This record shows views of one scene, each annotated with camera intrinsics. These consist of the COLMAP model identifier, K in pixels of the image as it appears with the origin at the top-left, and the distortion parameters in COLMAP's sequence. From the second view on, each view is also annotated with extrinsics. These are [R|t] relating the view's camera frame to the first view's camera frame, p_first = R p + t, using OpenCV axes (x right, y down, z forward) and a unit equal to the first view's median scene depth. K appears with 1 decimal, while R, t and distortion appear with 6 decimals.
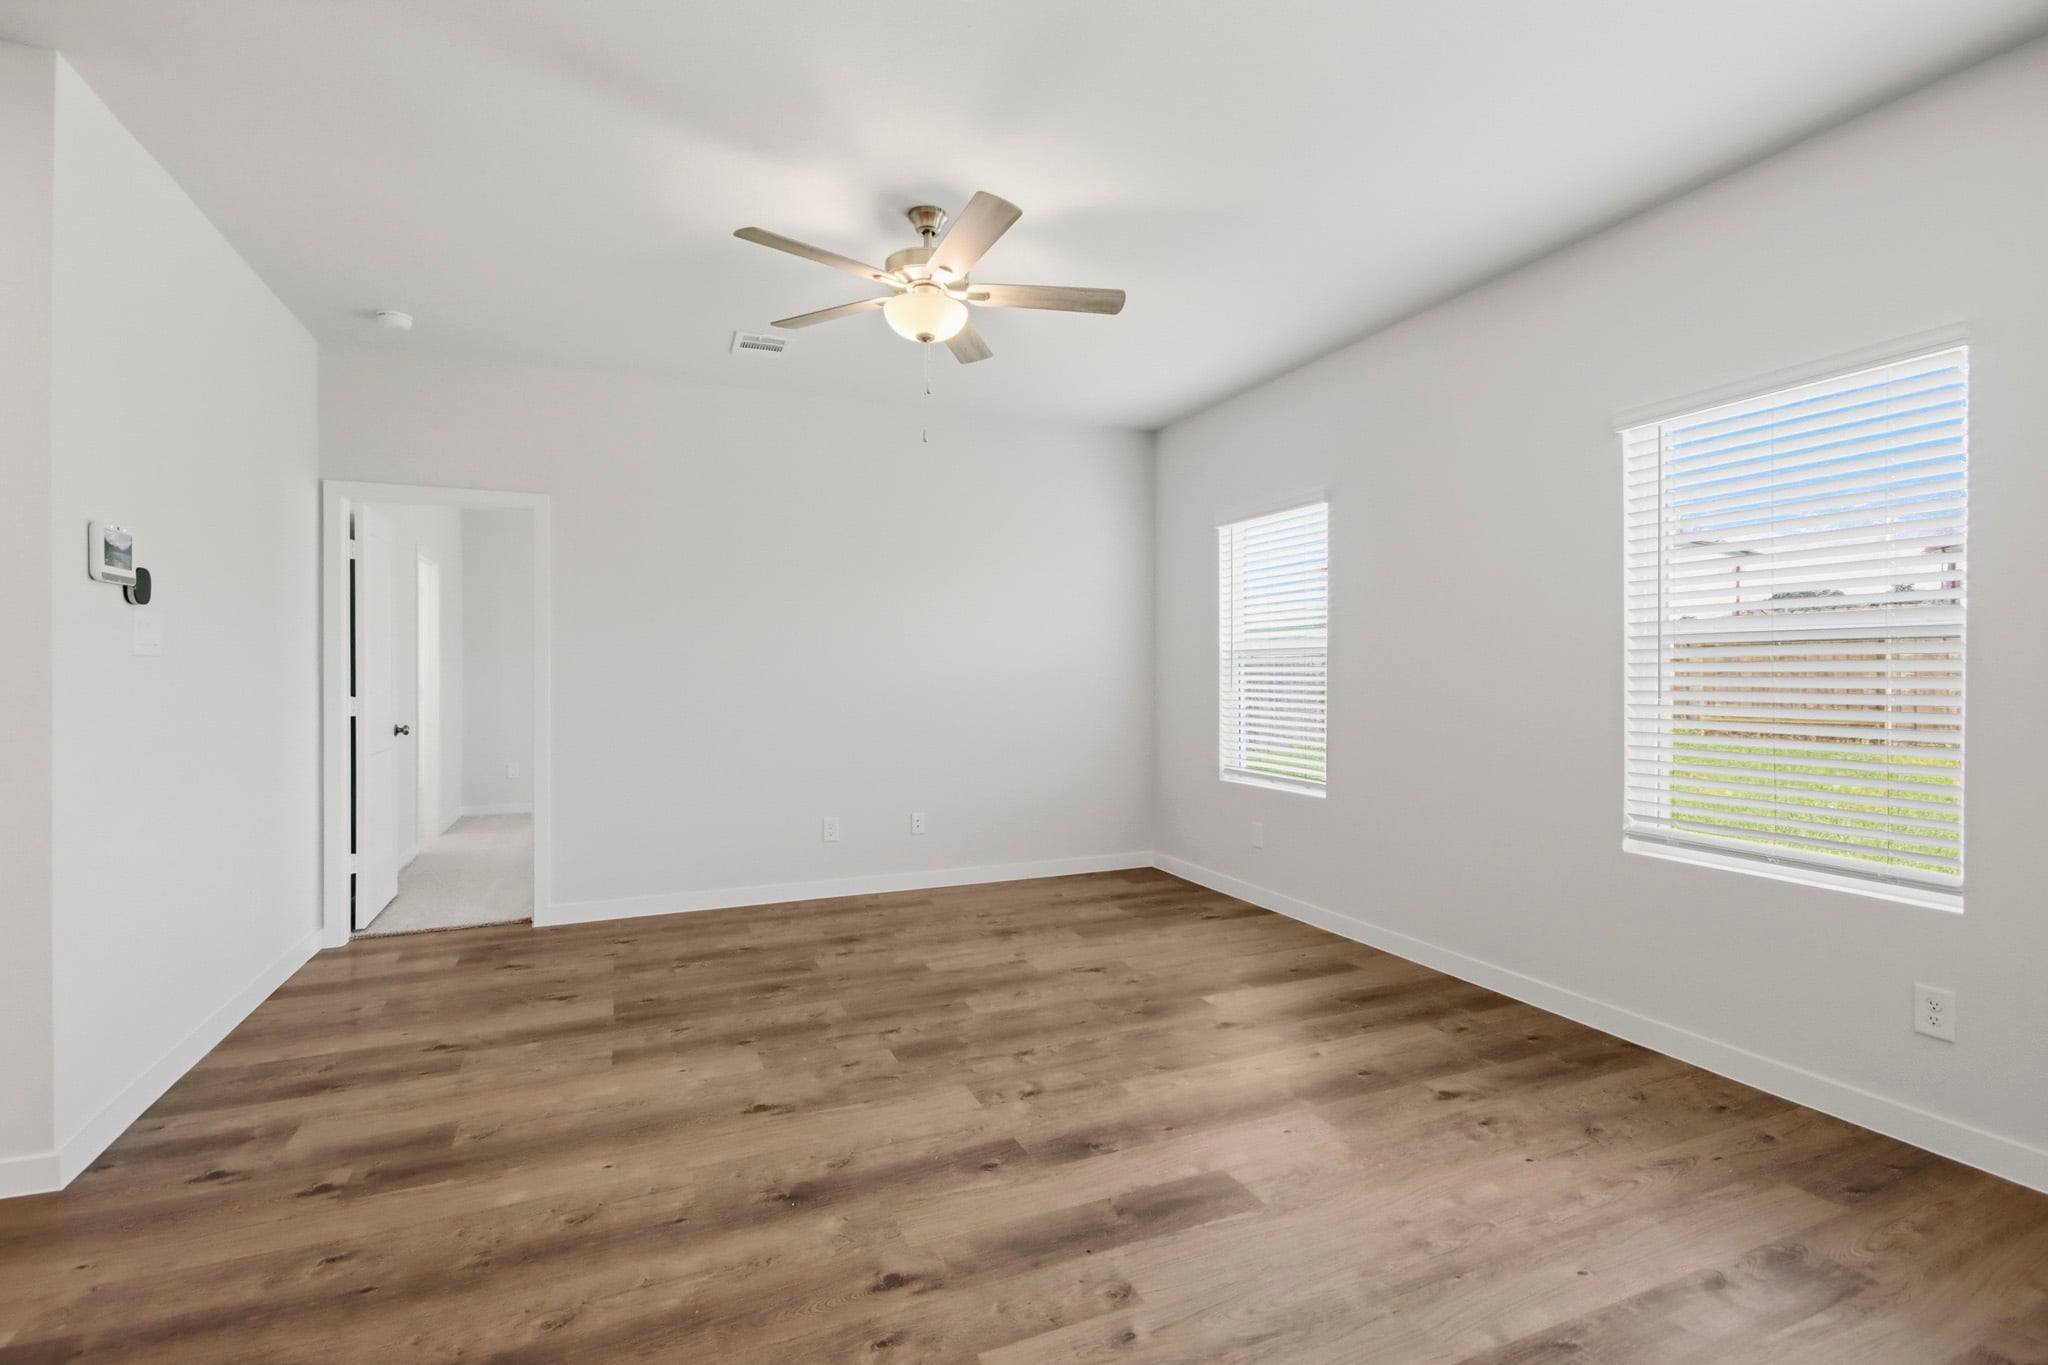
lens RADIAL K [[937.0, 0, 1016.9], [0, 937.0, 672.2], [0, 0, 1]] dist [0.004102, 0.000340]
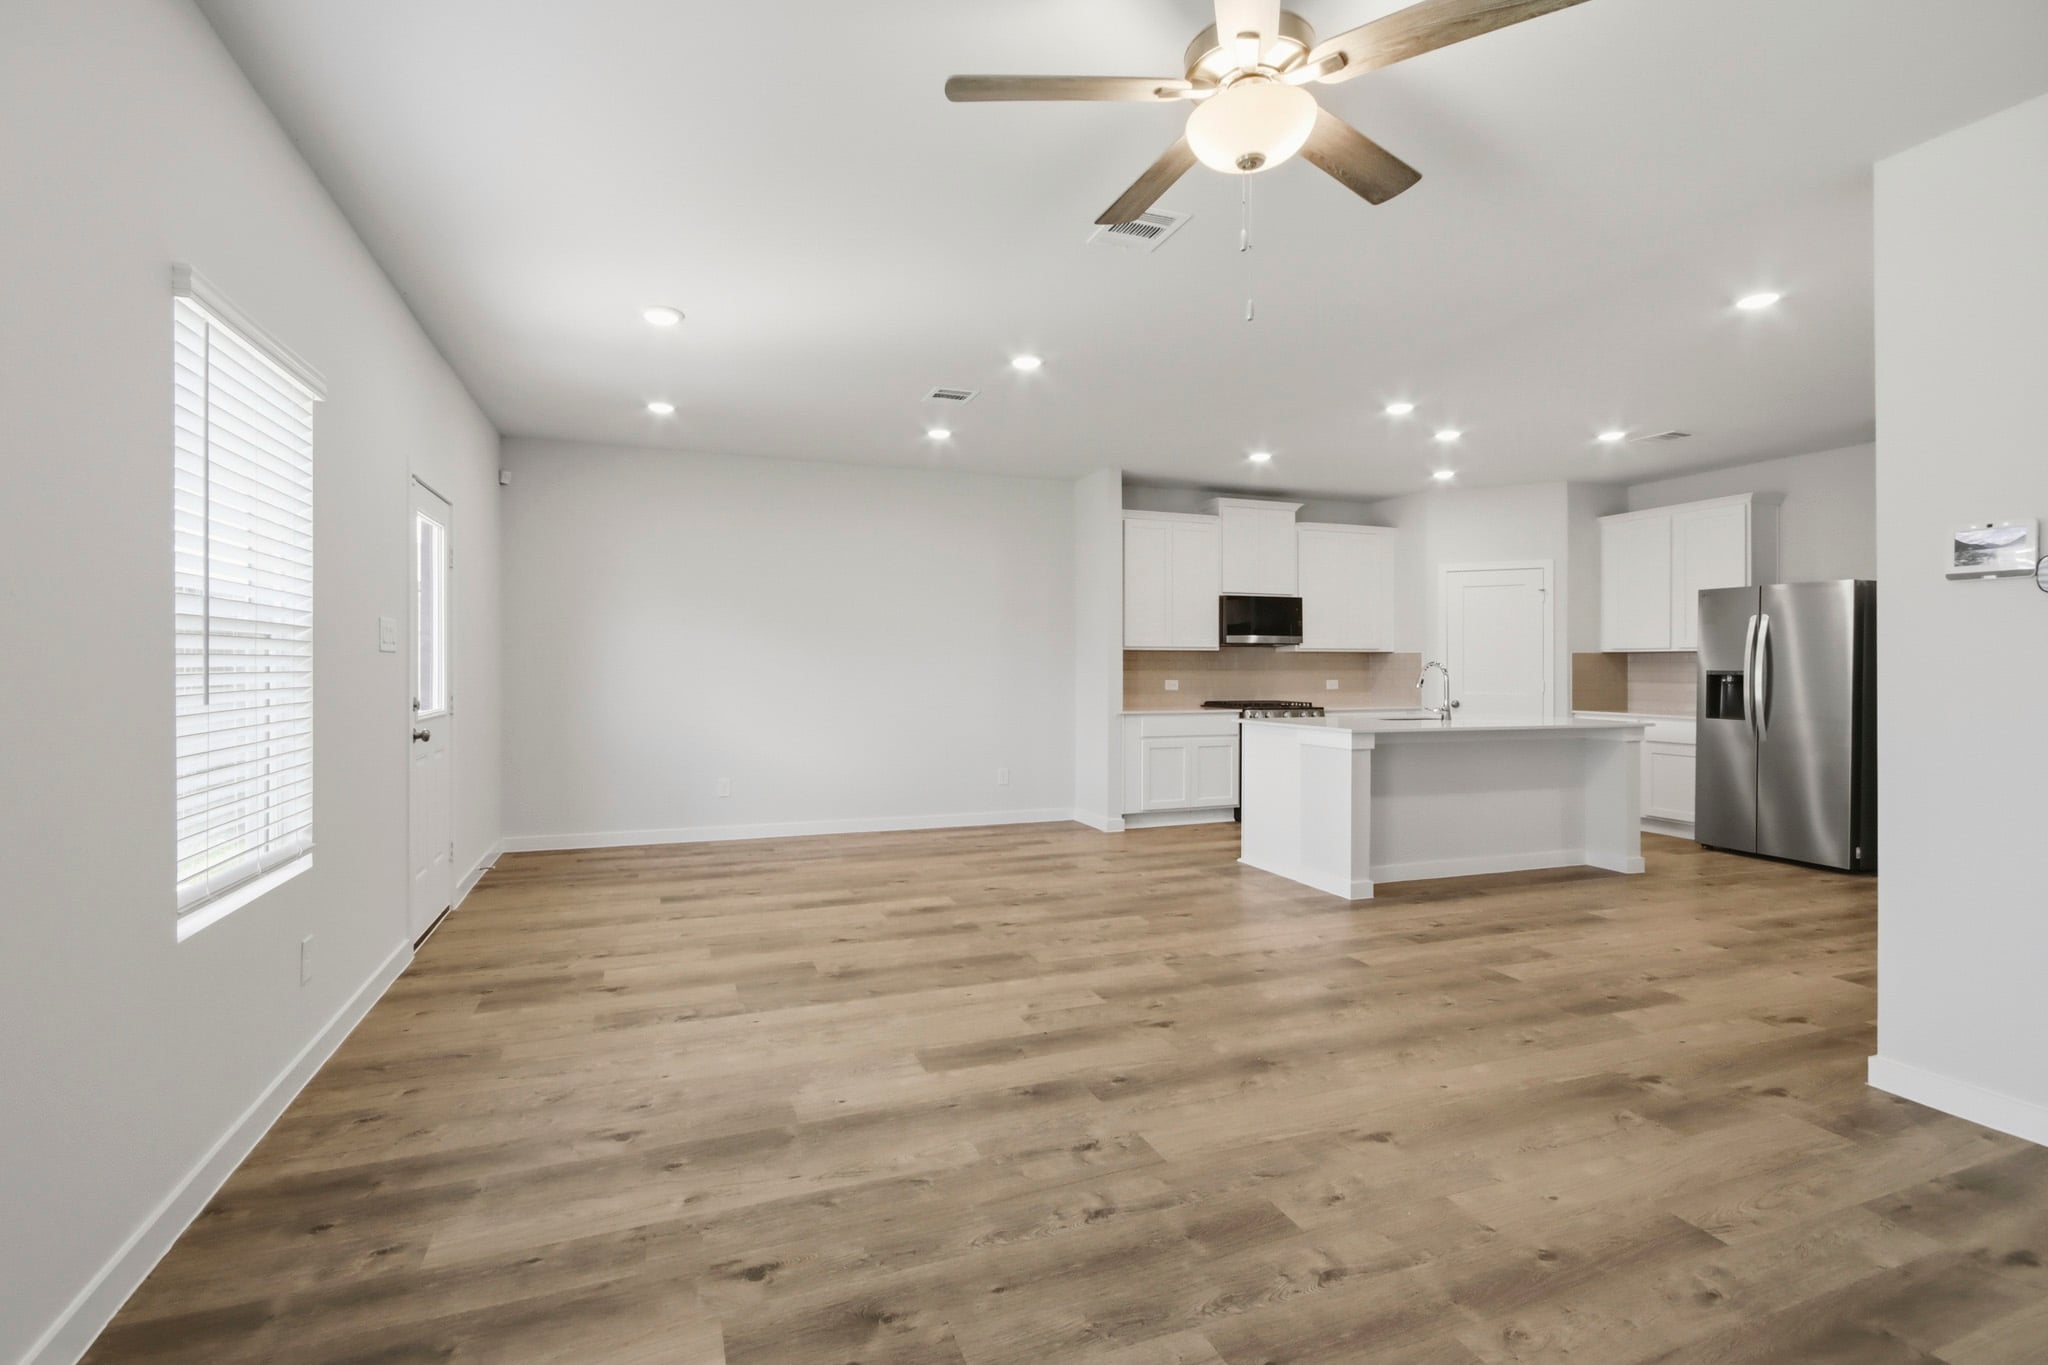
lens RADIAL K [[937.0, 0, 1016.9], [0, 937.0, 672.2], [0, 0, 1]] dist [0.004102, 0.000340]
pose [[-0.999226, -0.000359, 0.039340, 0.048720], [-0.000029, 0.999965, 0.008393, -0.002907], [-0.039342, 0.008385, -0.999191, 1.975577]]
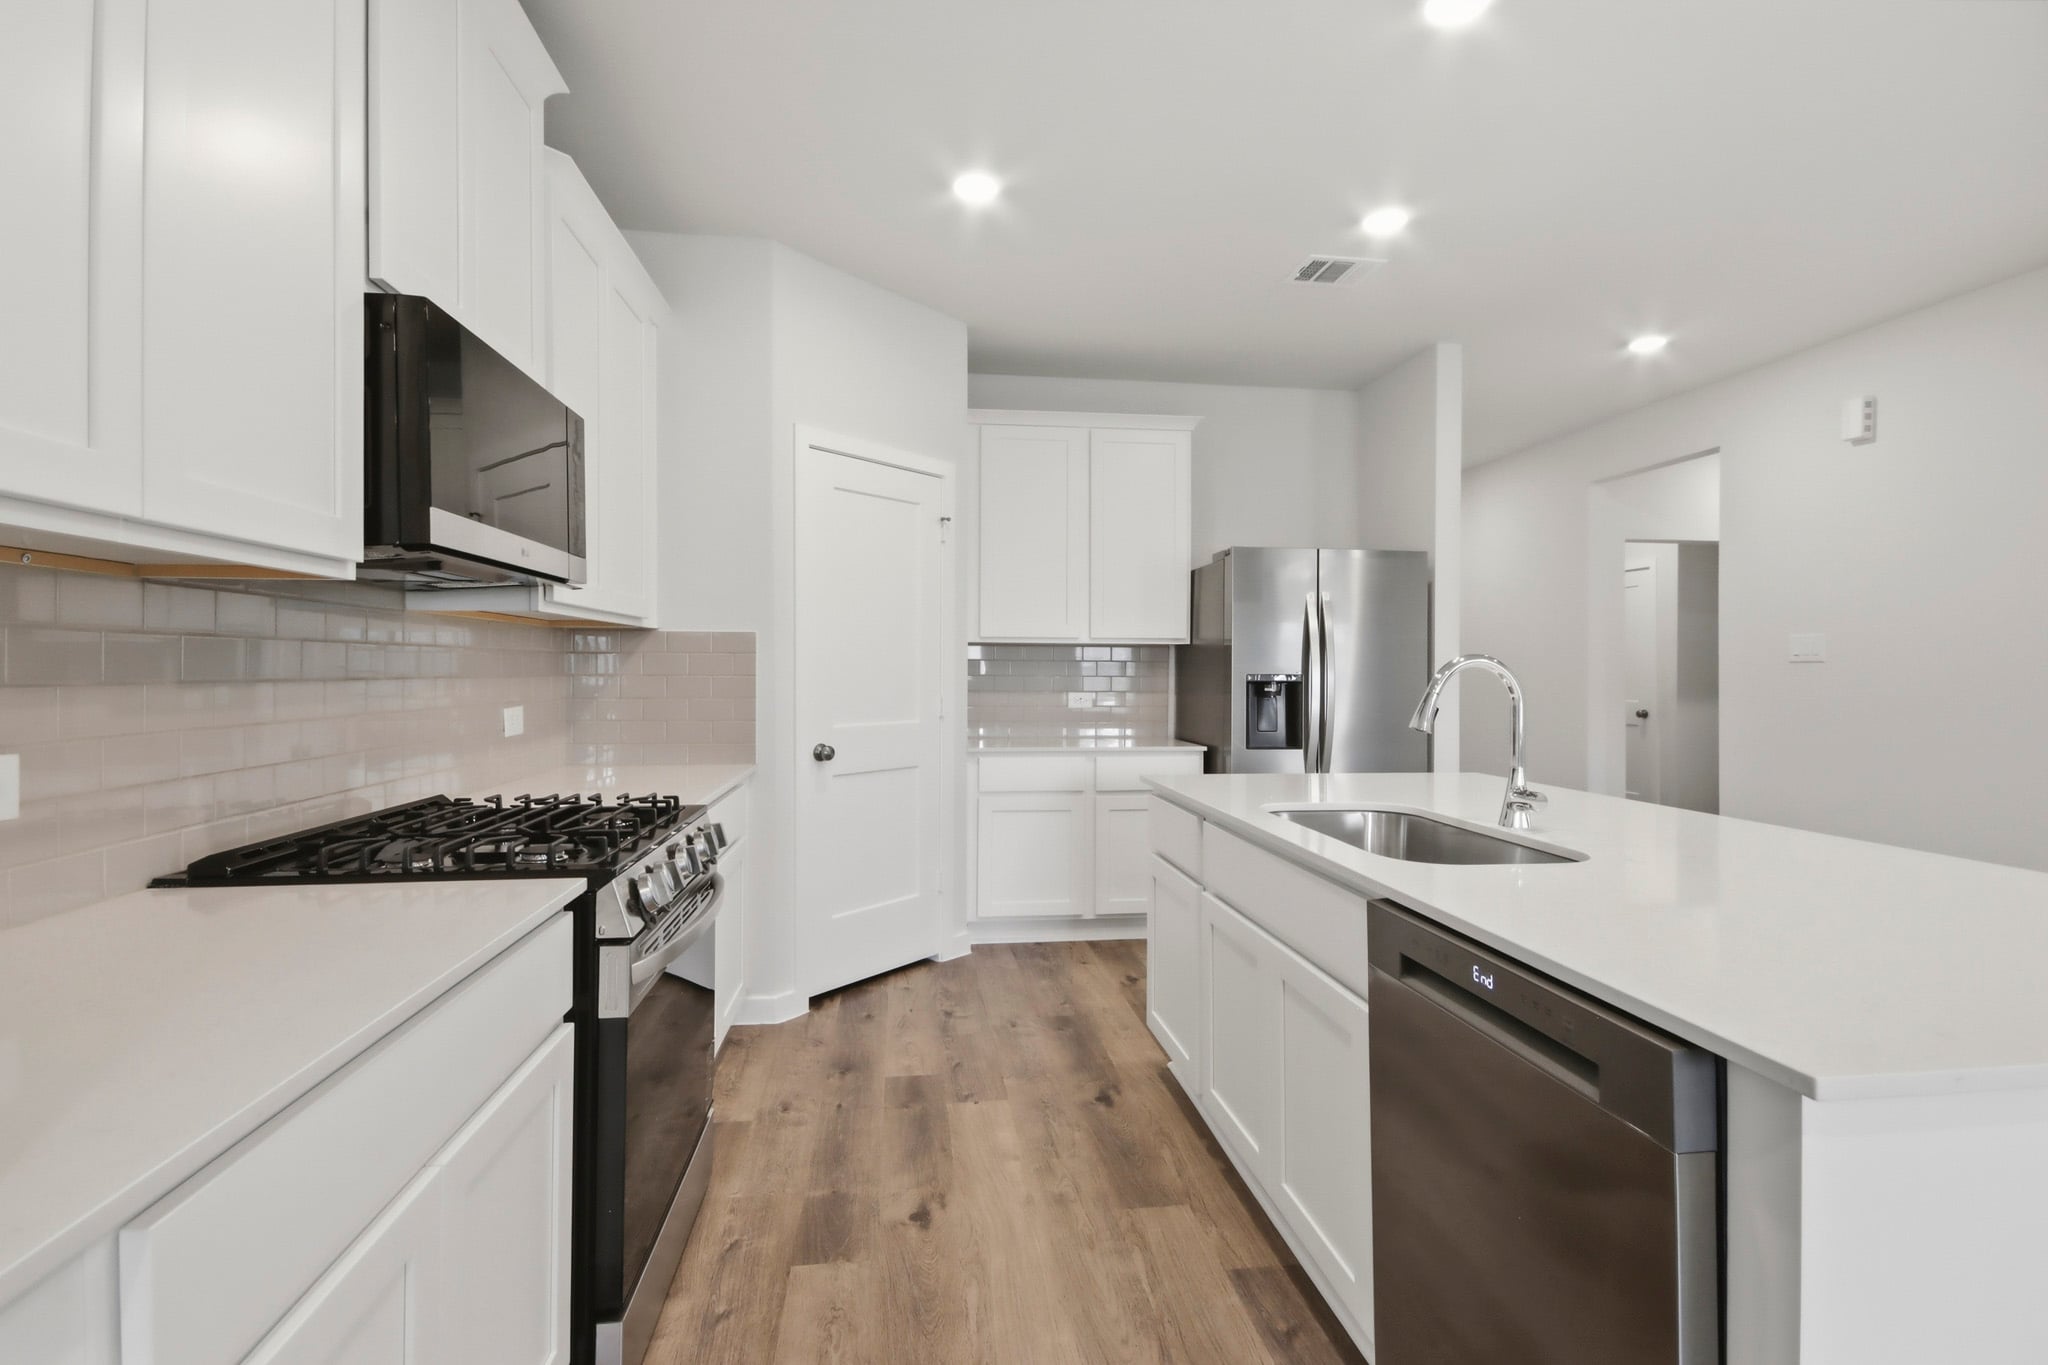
lens RADIAL K [[937.0, 0, 1016.9], [0, 937.0, 672.2], [0, 0, 1]] dist [0.004102, 0.000340]
pose [[-0.274772, 0.002839, -0.961505, 0.005540], [-0.005253, 0.999976, 0.004453, -0.000041], [0.961495, 0.006275, -0.274750, 0.821440]]
